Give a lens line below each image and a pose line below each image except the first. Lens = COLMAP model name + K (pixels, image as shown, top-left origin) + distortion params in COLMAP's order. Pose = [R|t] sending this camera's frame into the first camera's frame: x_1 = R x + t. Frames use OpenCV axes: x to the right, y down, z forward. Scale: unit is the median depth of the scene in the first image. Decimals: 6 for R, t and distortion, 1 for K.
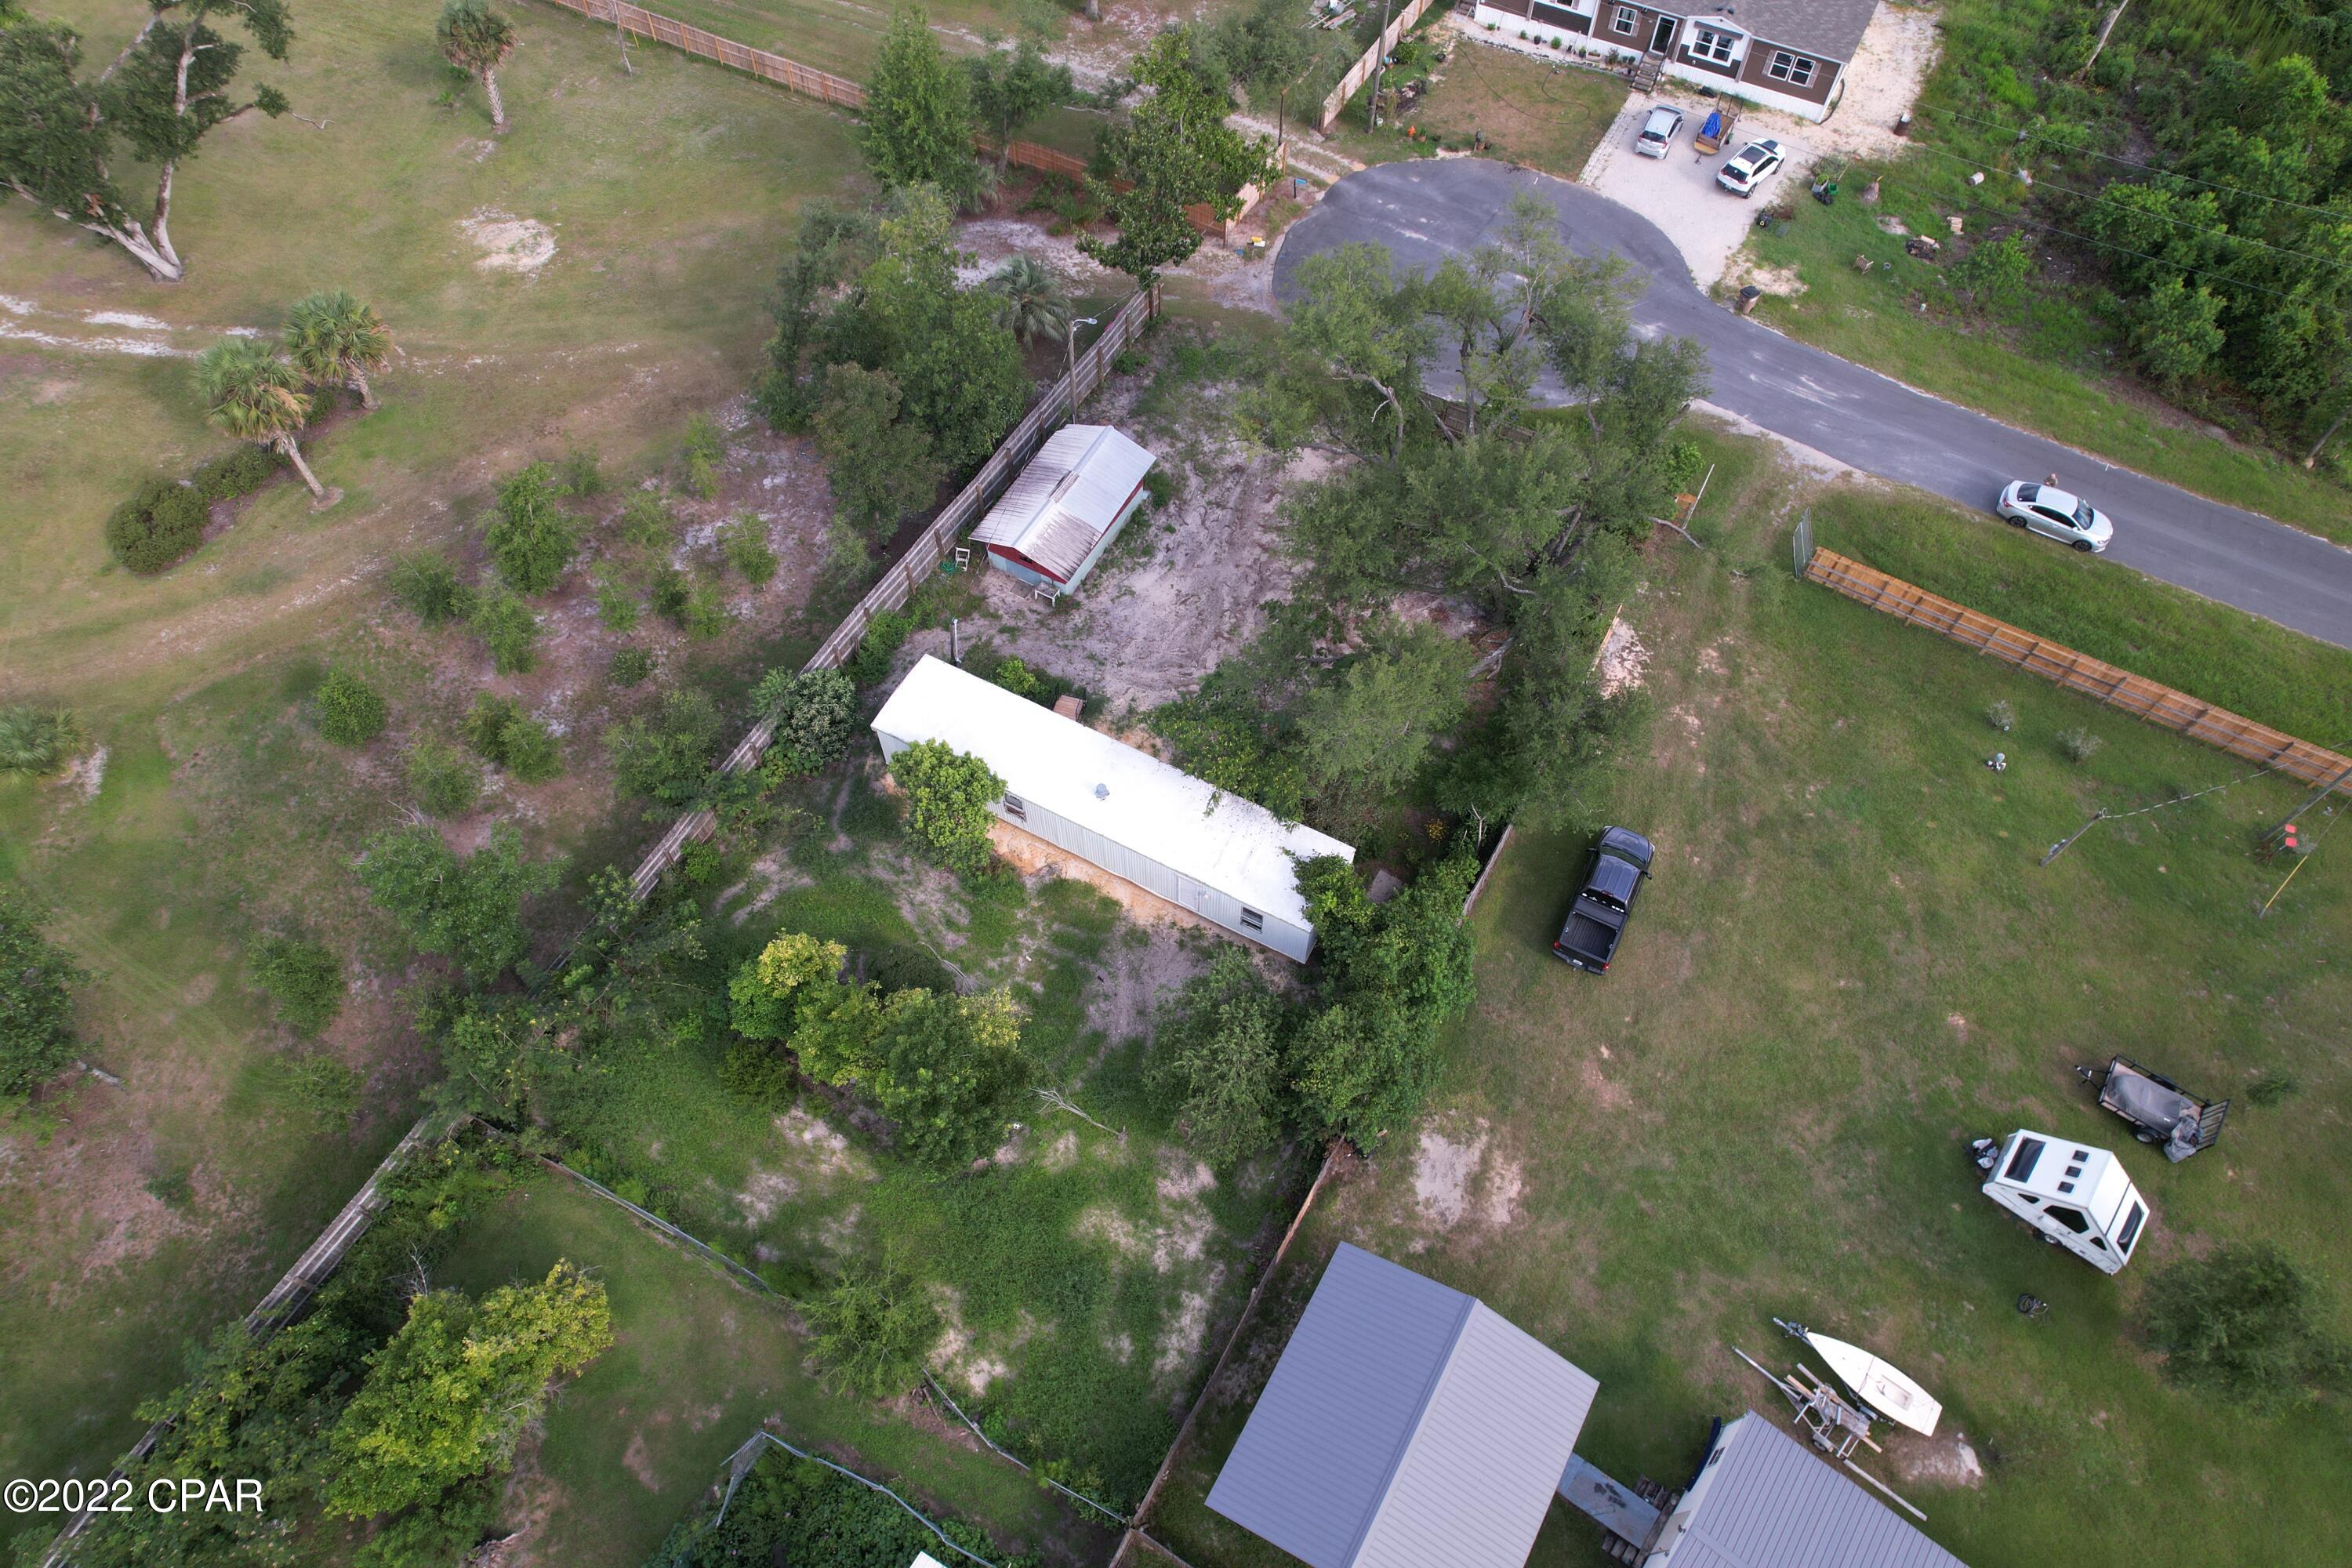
lens RADIAL K [[1515.0, 0, 1167.1], [0, 1515.0, 774.6], [0, 0, 1]] dist [-0.089564, 0.083161]
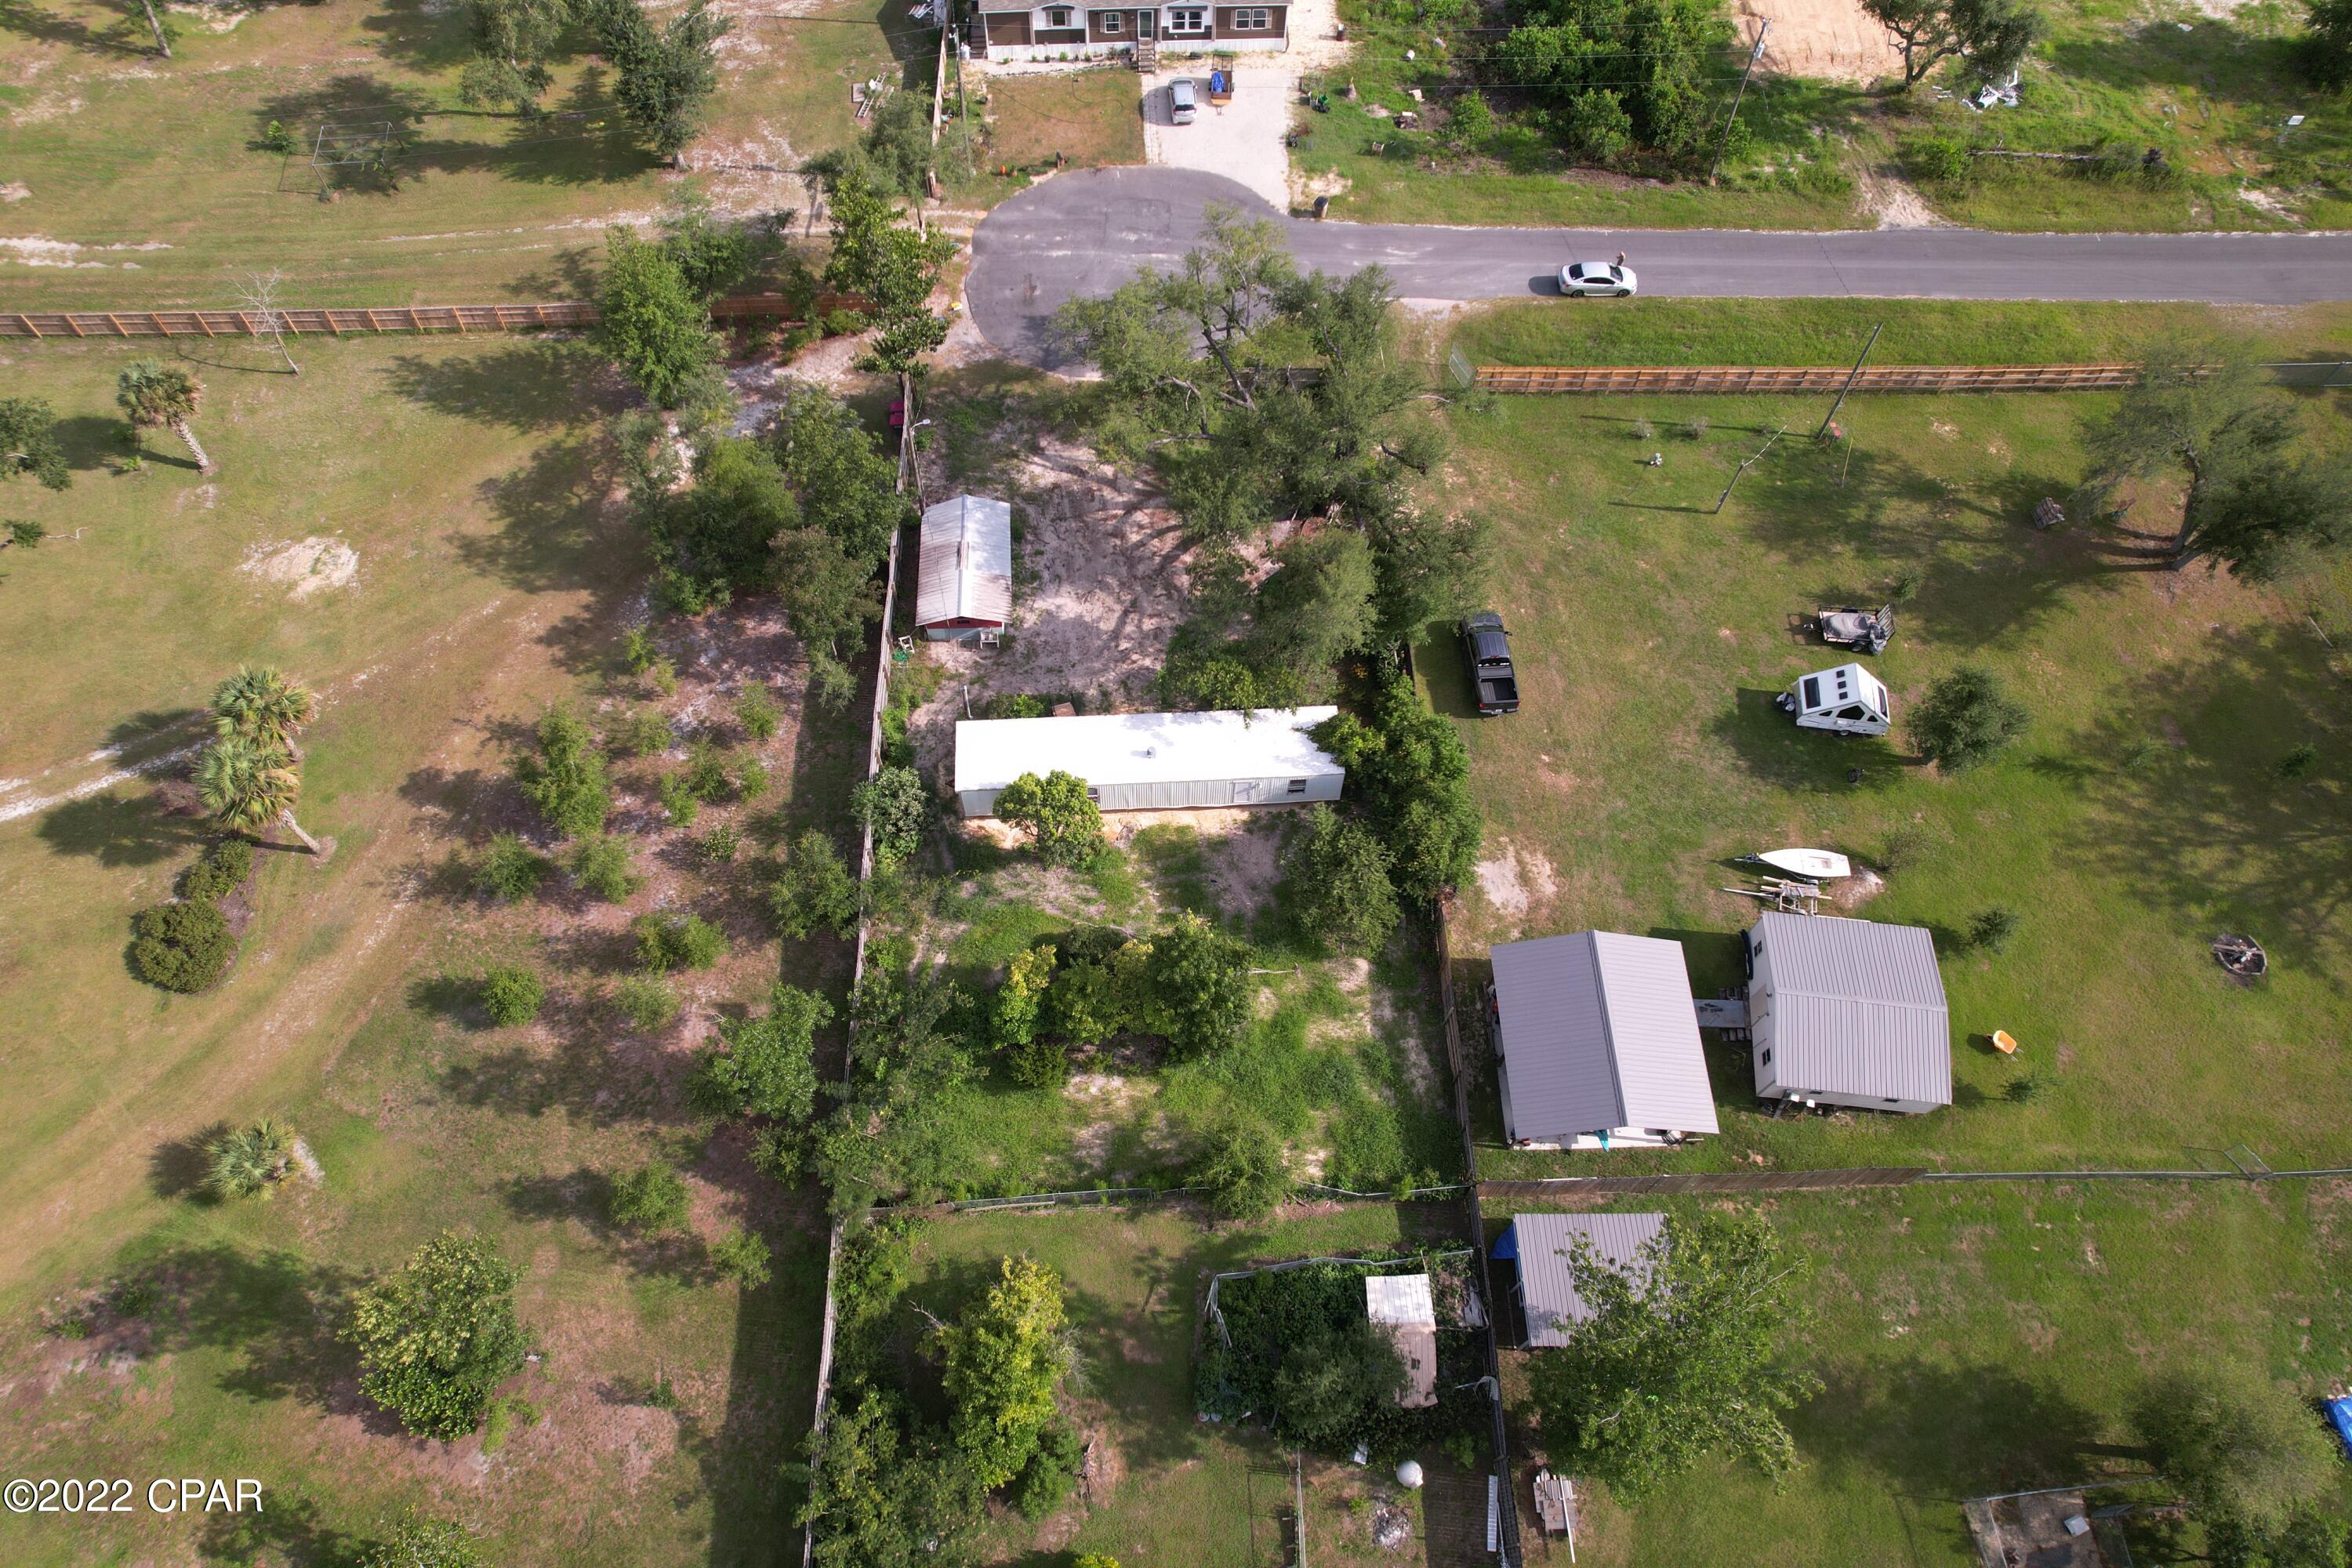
lens RADIAL K [[1501.6, 0, 1167.3], [0, 1501.6, 778.9], [0, 0, 1]] dist [-0.081976, 0.074480]
pose [[0.853189, -0.448442, 0.266399, -0.320641], [0.436526, 0.893436, 0.105913, -0.082248], [-0.285507, 0.025926, 0.958026, -0.195704]]
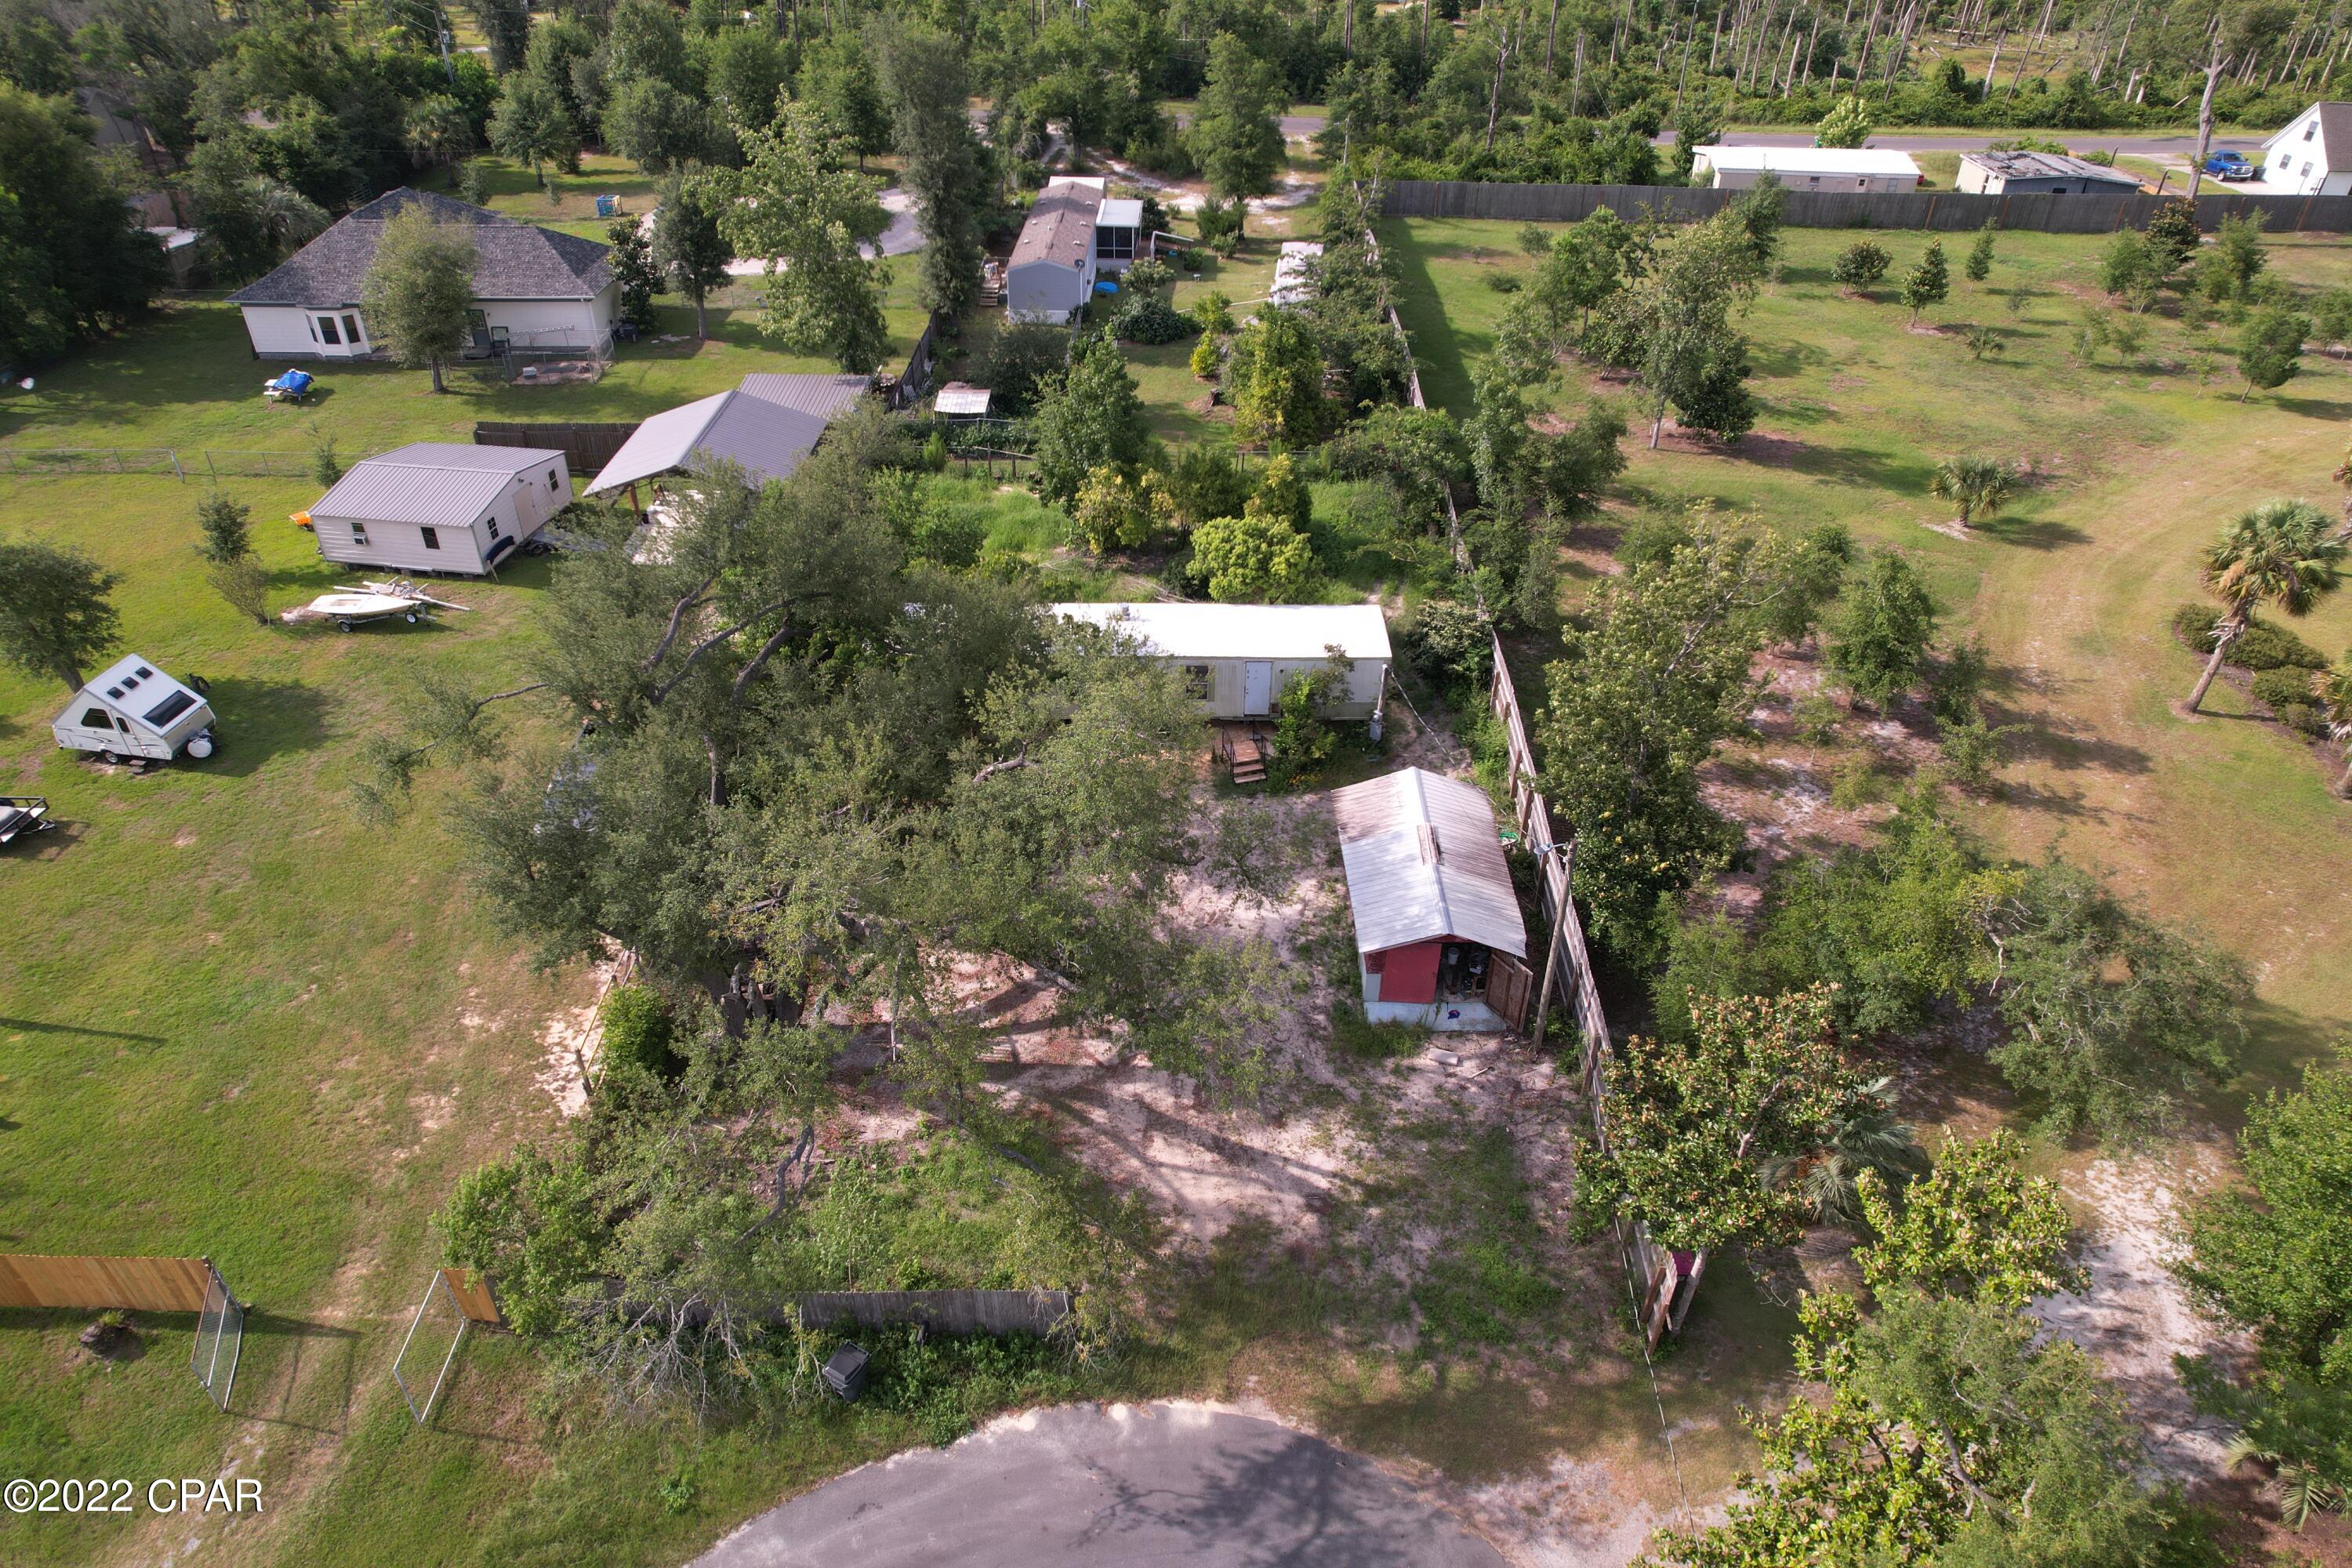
lens RADIAL K [[1501.6, 0, 1167.3], [0, 1501.6, 778.9], [0, 0, 1]] dist [-0.081976, 0.074480]
pose [[-0.880126, 0.268799, -0.391313, 0.285321], [-0.405122, 0.004464, 0.914252, -0.741075], [0.247496, 0.963186, 0.104968, 0.842082]]
